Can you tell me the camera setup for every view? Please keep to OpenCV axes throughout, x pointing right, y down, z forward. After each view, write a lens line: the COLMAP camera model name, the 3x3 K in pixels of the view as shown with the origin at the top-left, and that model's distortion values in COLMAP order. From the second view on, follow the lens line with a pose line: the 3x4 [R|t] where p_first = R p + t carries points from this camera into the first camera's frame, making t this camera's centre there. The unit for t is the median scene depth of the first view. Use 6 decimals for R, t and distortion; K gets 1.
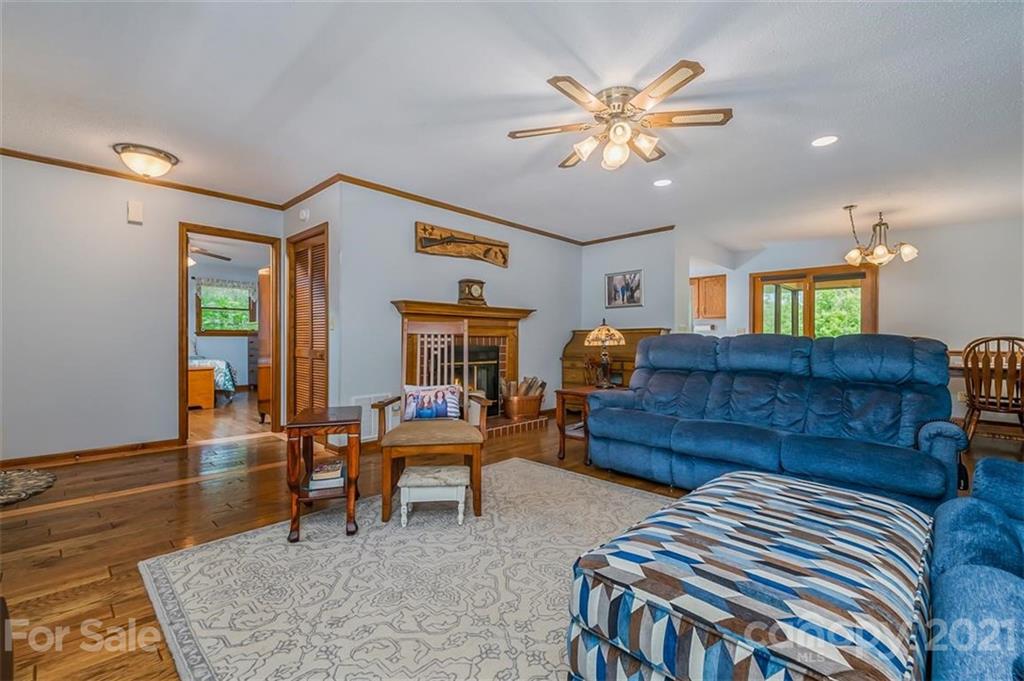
lens RADIAL K [[444.9, 0, 515.1], [0, 444.9, 338.6], [0, 0, 1]] dist [-0.001524, -0.001353]
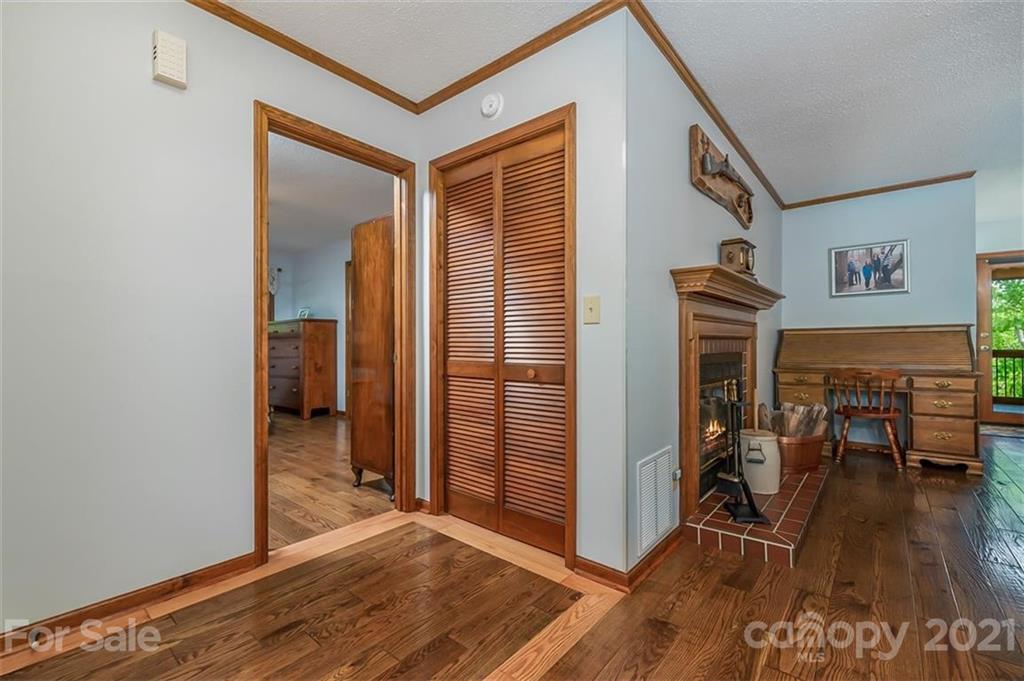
lens RADIAL K [[444.9, 0, 510.3], [0, 444.9, 341.5], [0, 0, 1]] dist [-0.001524, -0.001353]
pose [[0.997911, -0.005086, 0.064404, -0.362232], [0.005276, 0.999982, -0.002782, 0.000757], [-0.064389, 0.003116, 0.997920, 0.355258]]
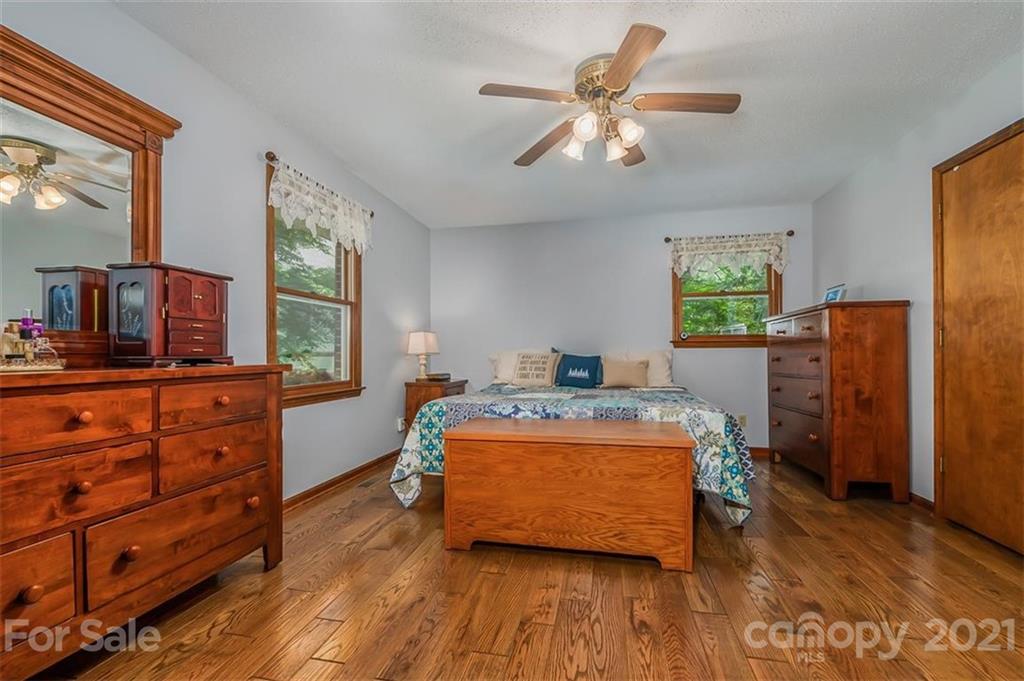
lens RADIAL K [[444.9, 0, 515.7], [0, 444.9, 347.7], [0, 0, 1]] dist [-0.001524, -0.001353]
pose [[0.527282, -0.015095, -0.849556, -0.507835], [0.004258, 0.999877, -0.015124, 0.002129], [0.849680, 0.004357, 0.527281, 0.779175]]
